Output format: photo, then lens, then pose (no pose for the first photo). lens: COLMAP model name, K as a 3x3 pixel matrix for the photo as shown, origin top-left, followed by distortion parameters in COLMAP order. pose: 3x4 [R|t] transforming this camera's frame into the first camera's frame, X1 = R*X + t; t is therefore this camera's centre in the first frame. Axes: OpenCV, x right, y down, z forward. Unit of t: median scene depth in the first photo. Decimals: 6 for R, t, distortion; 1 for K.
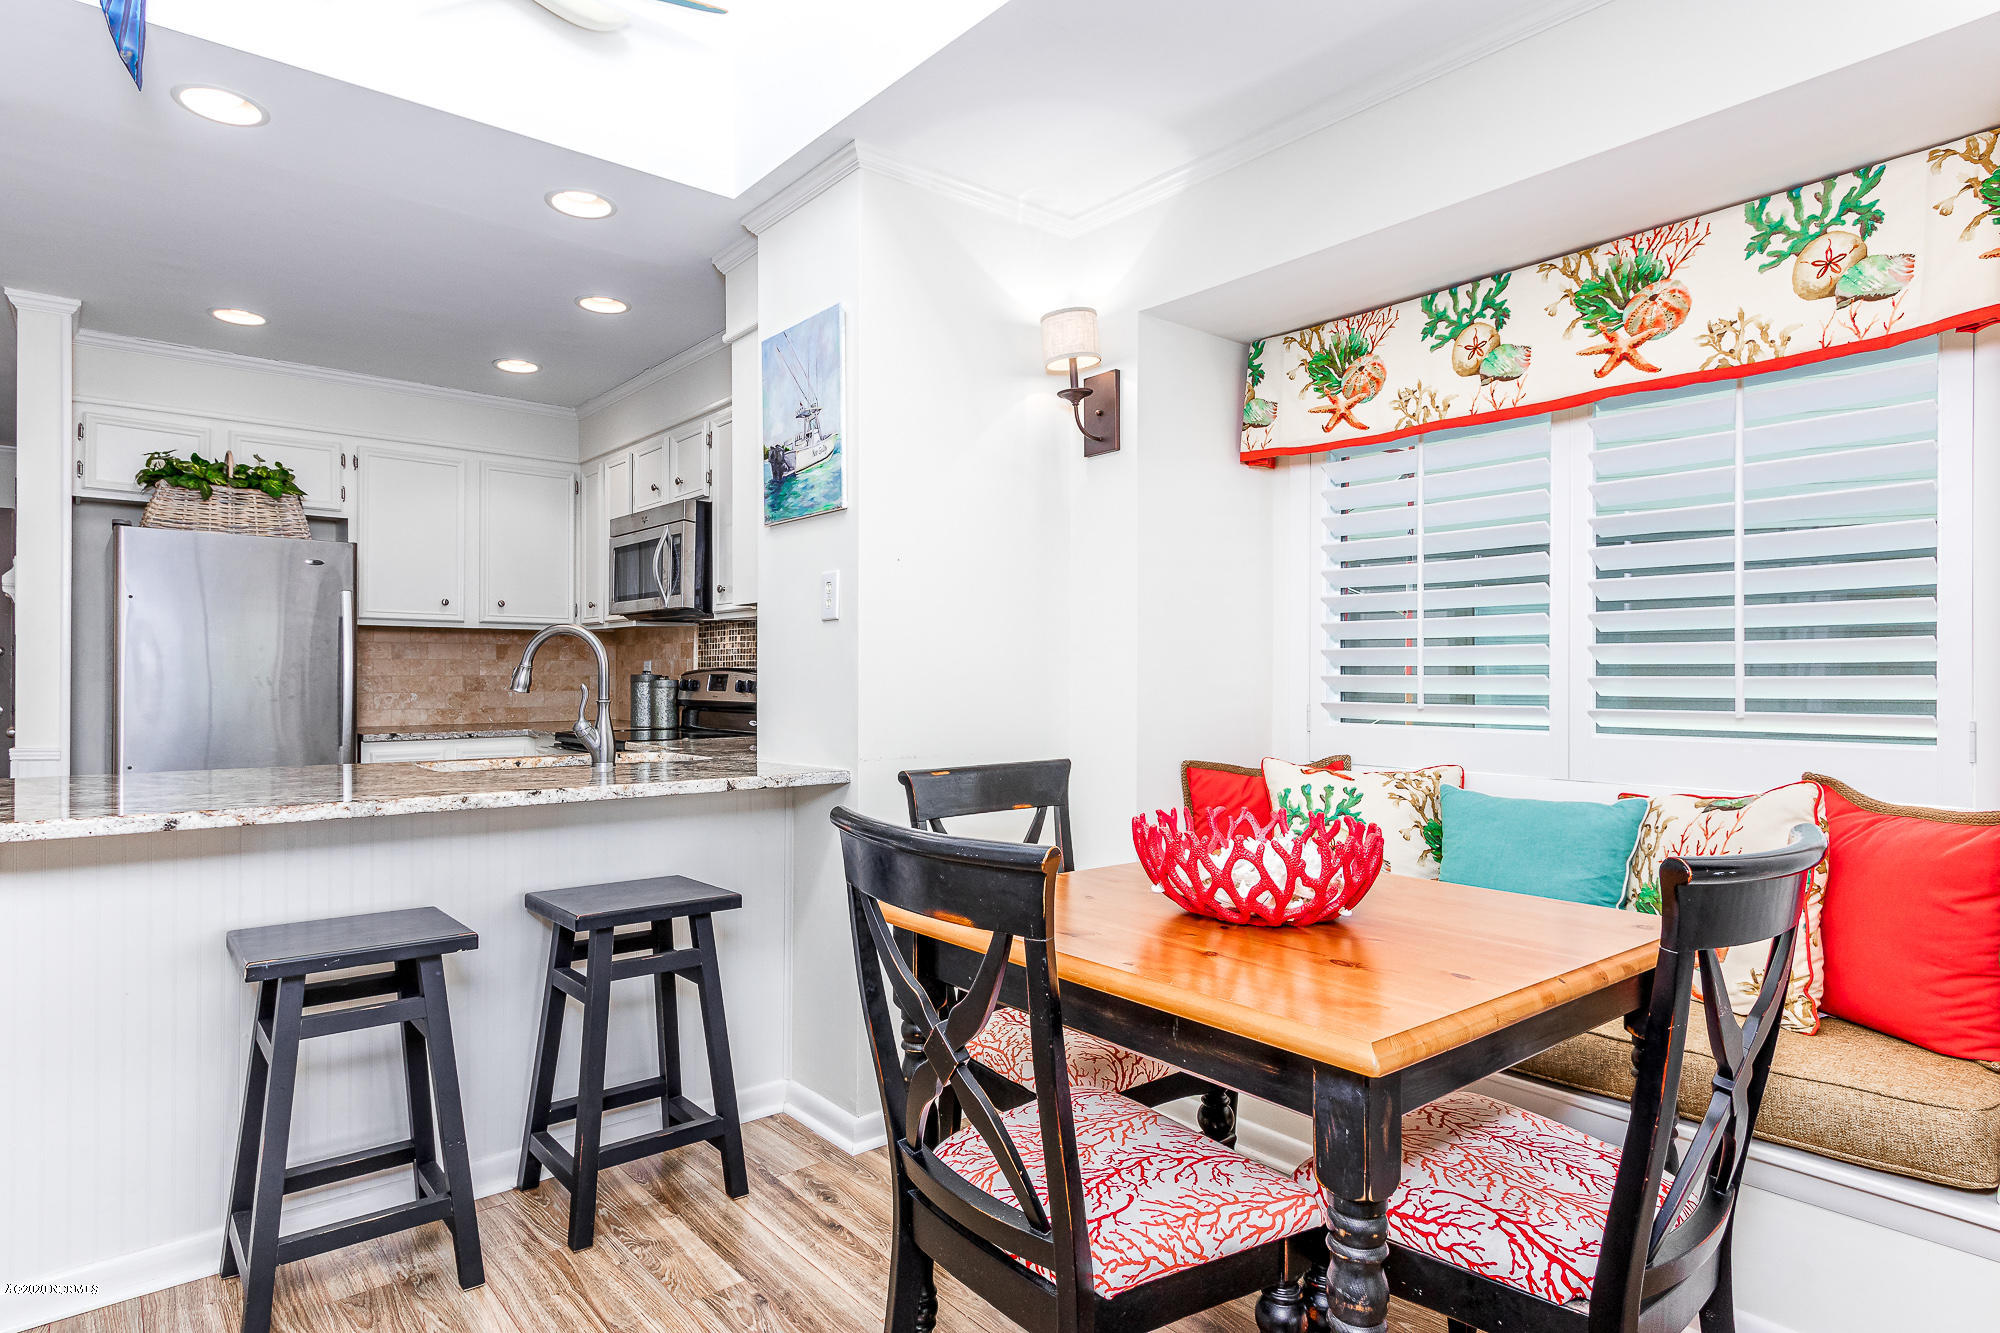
lens RADIAL K [[1107.2, 0, 957.6], [0, 1107.2, 675.3], [0, 0, 1]] dist [0.006190, -0.001274]
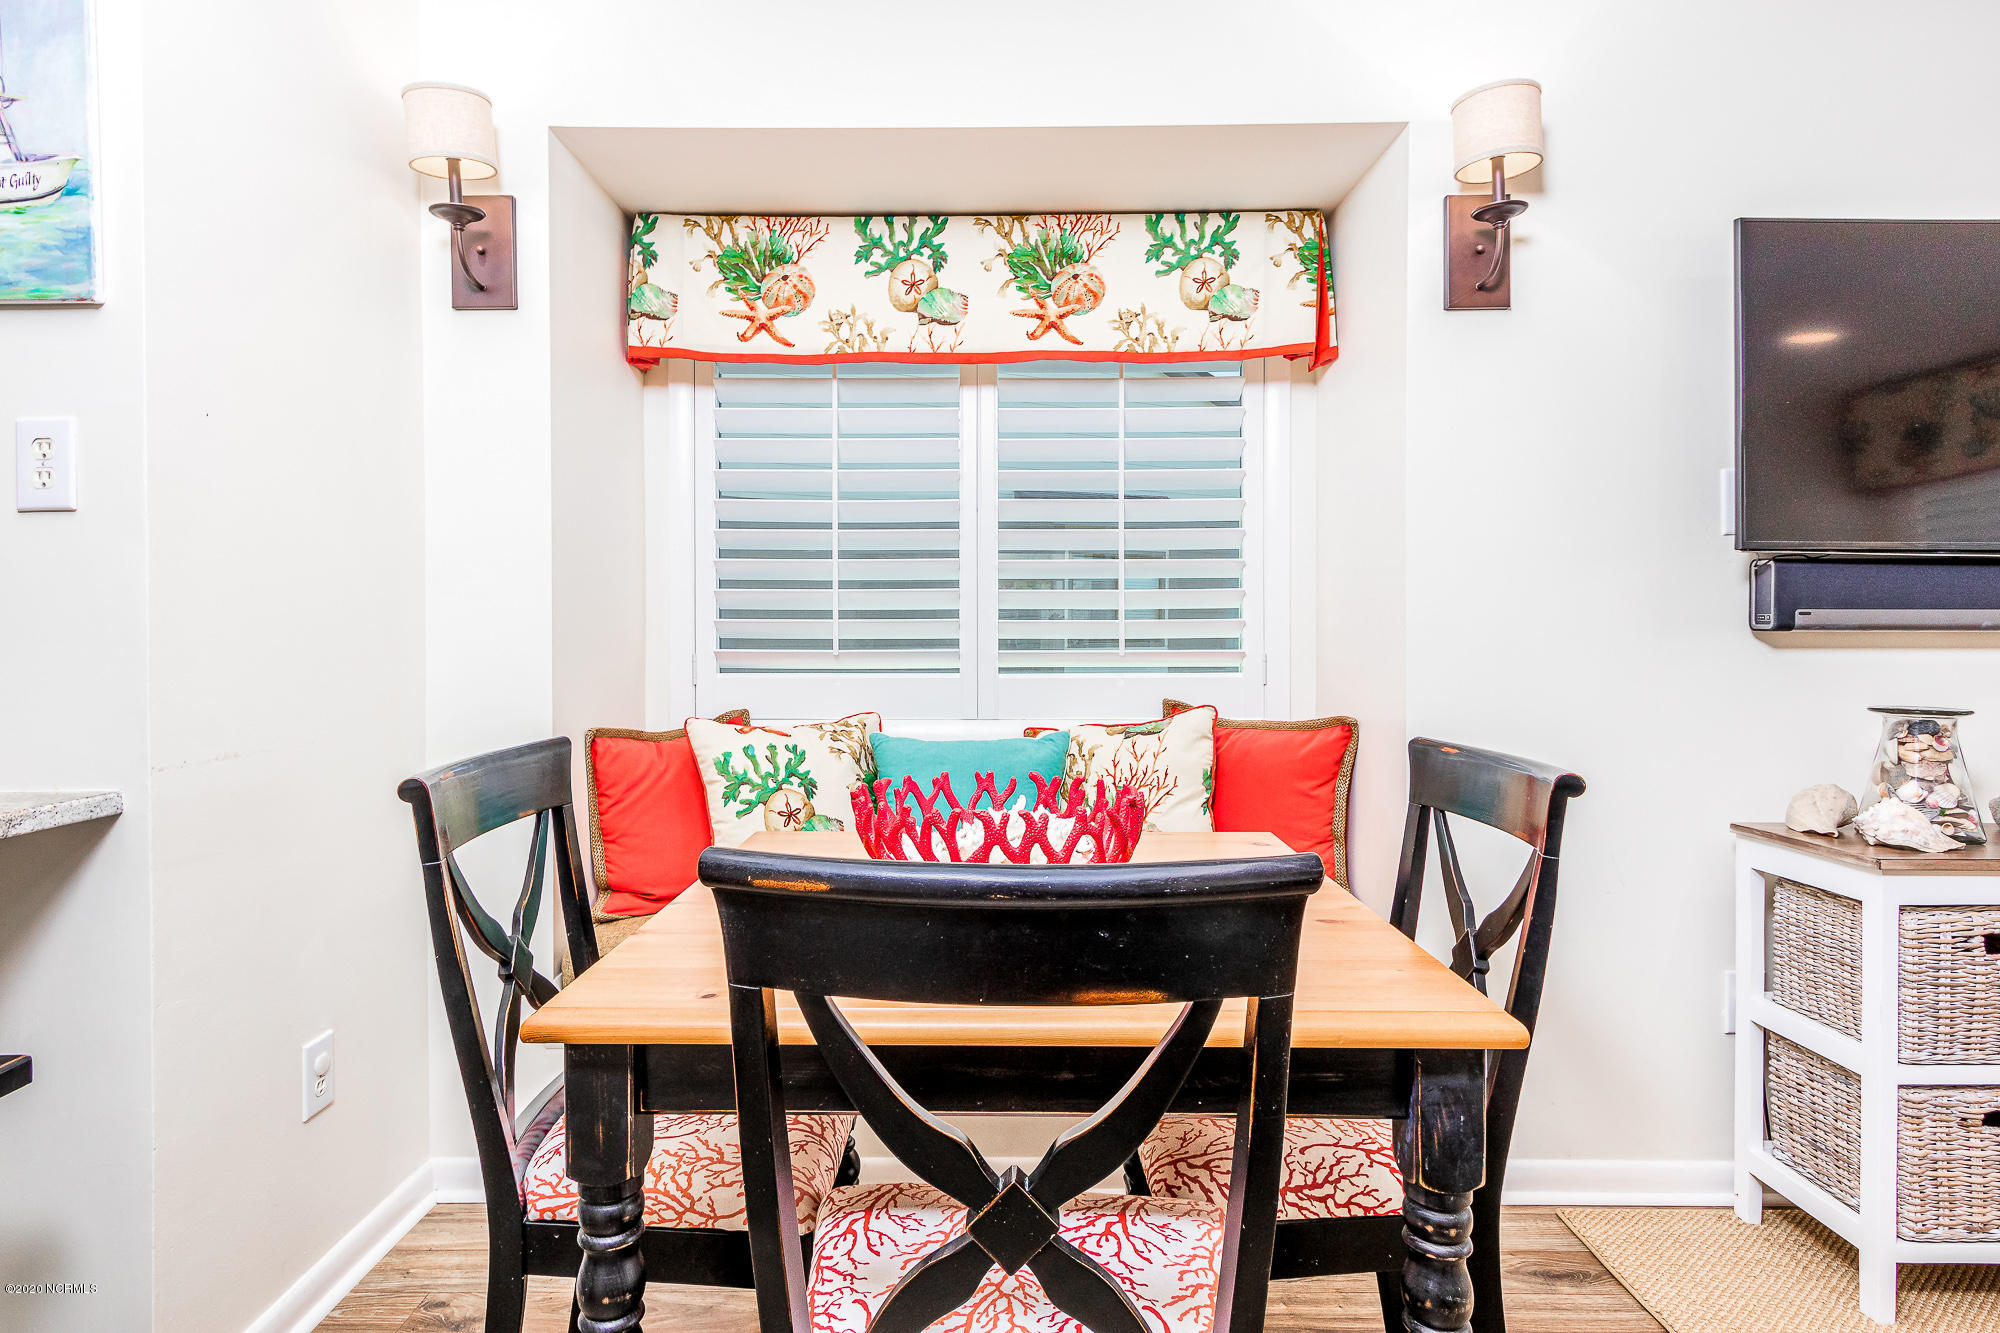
lens RADIAL K [[1117.9, 0, 1001.0], [0, 1117.9, 640.4], [0, 0, 1]] dist [0.005512, 0.011423]
pose [[0.622134, -0.014122, 0.782783, -0.273592], [0.002067, 0.999863, 0.016395, 0.002736], [-0.782908, -0.008582, 0.622079, 0.337326]]
